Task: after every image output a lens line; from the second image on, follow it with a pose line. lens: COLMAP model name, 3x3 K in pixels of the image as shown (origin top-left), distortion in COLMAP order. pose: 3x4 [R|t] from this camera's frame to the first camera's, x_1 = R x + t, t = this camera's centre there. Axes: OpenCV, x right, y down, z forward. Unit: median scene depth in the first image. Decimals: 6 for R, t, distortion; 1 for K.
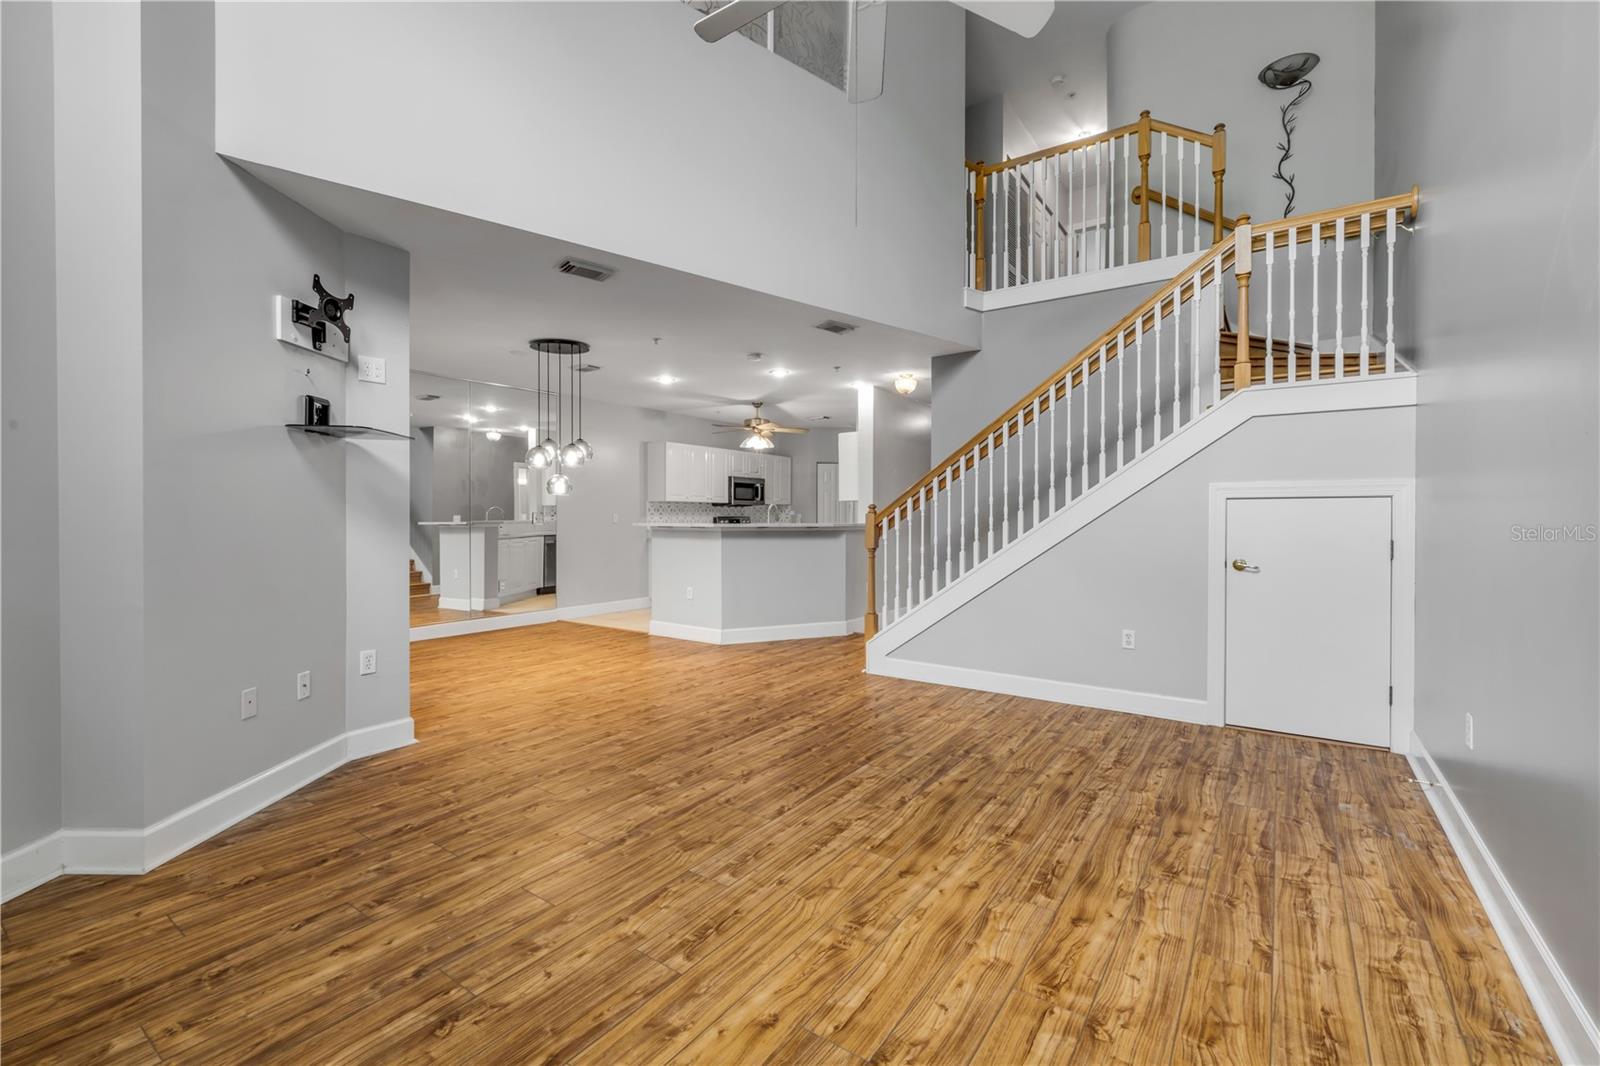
lens RADIAL K [[682.6, 0, 800.9], [0, 682.6, 518.2], [0, 0, 1]] dist [-0.001270, 0.000441]
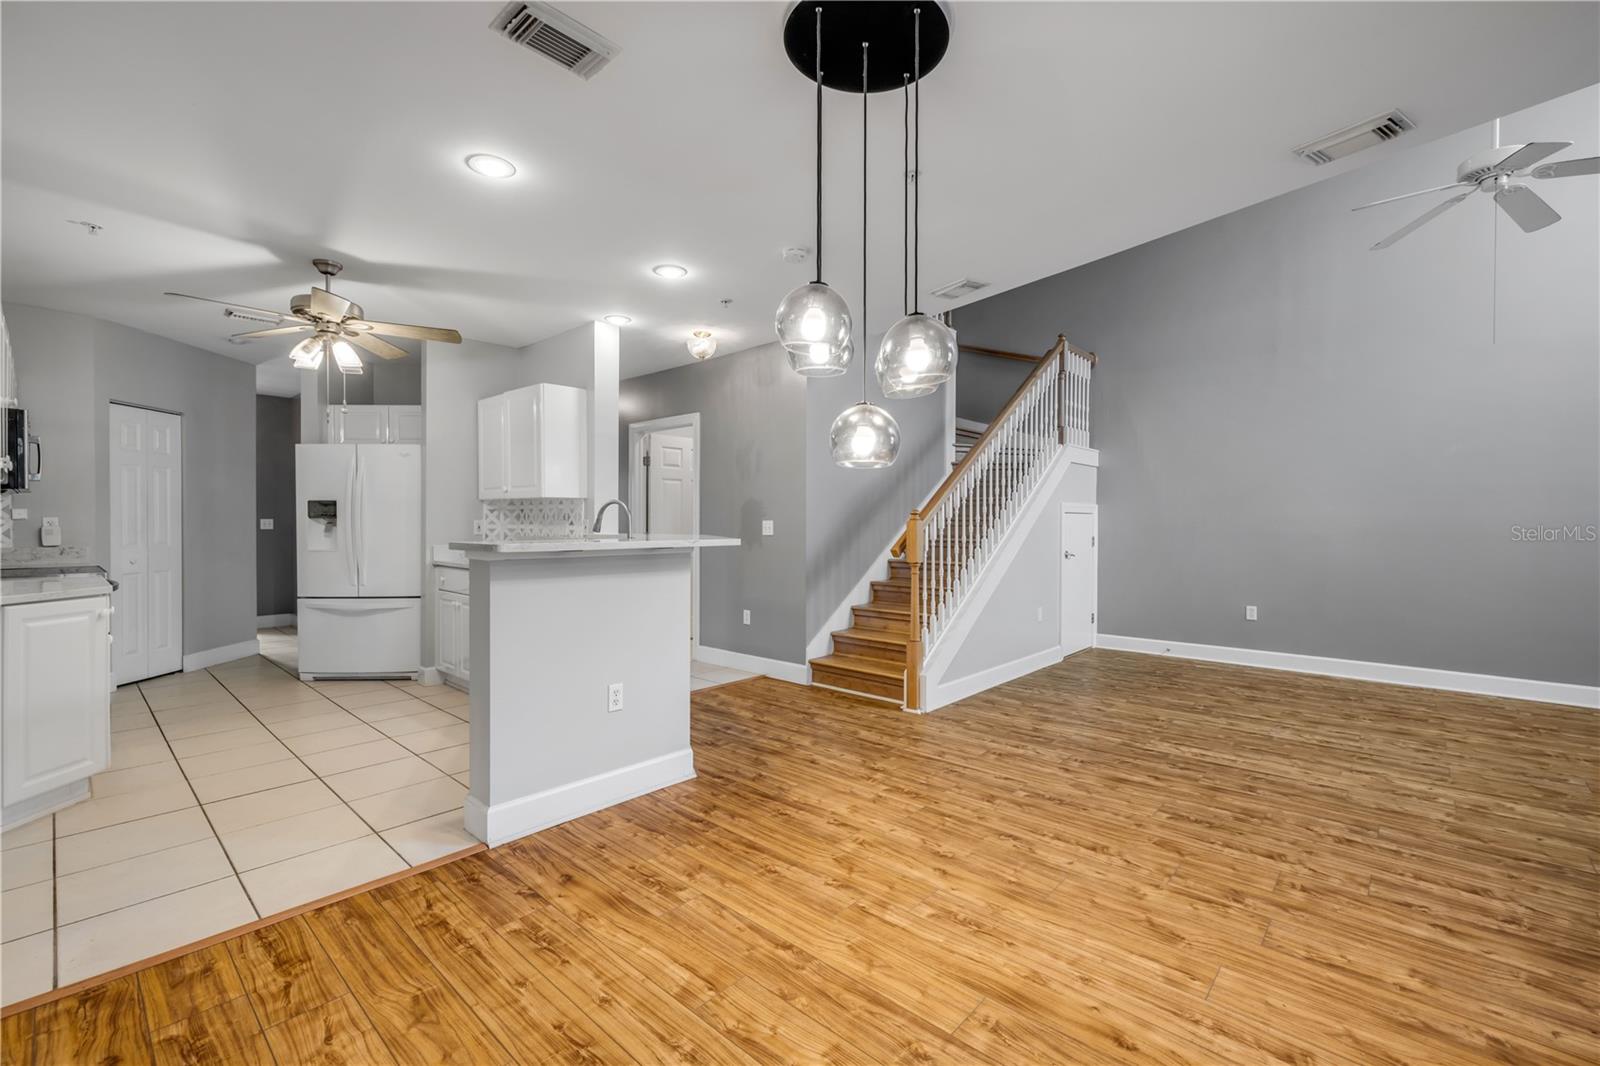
lens RADIAL K [[682.6, 0, 797.6], [0, 682.6, 529.3], [0, 0, 1]] dist [-0.001270, 0.000441]
pose [[0.130284, -0.013098, 0.991390, -1.004649], [0.001377, 0.999914, 0.013029, -0.008889], [-0.991476, -0.000333, 0.130291, 1.416627]]
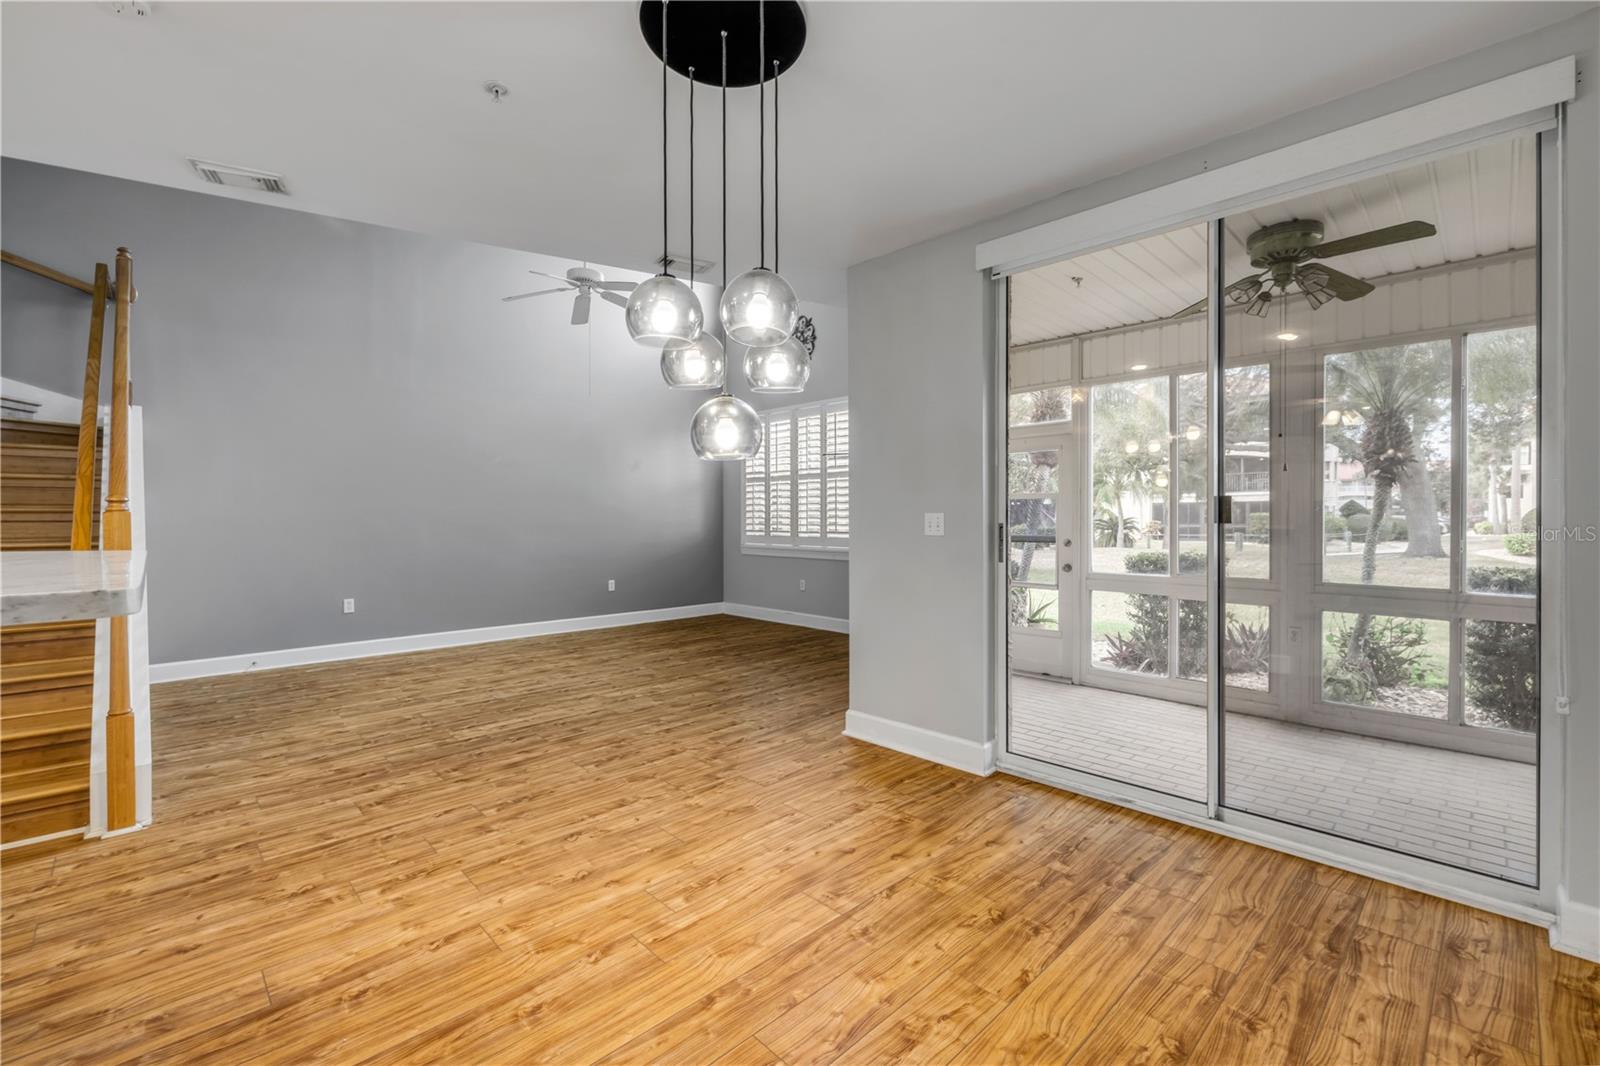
lens RADIAL K [[682.6, 0, 799.8], [0, 682.6, 523.0], [0, 0, 1]] dist [-0.001270, 0.000441]
pose [[-0.981477, -0.004005, 0.191536, -0.651871], [-0.001491, 0.999911, 0.013266, -0.008798], [-0.191572, 0.012734, -0.981396, 1.905556]]
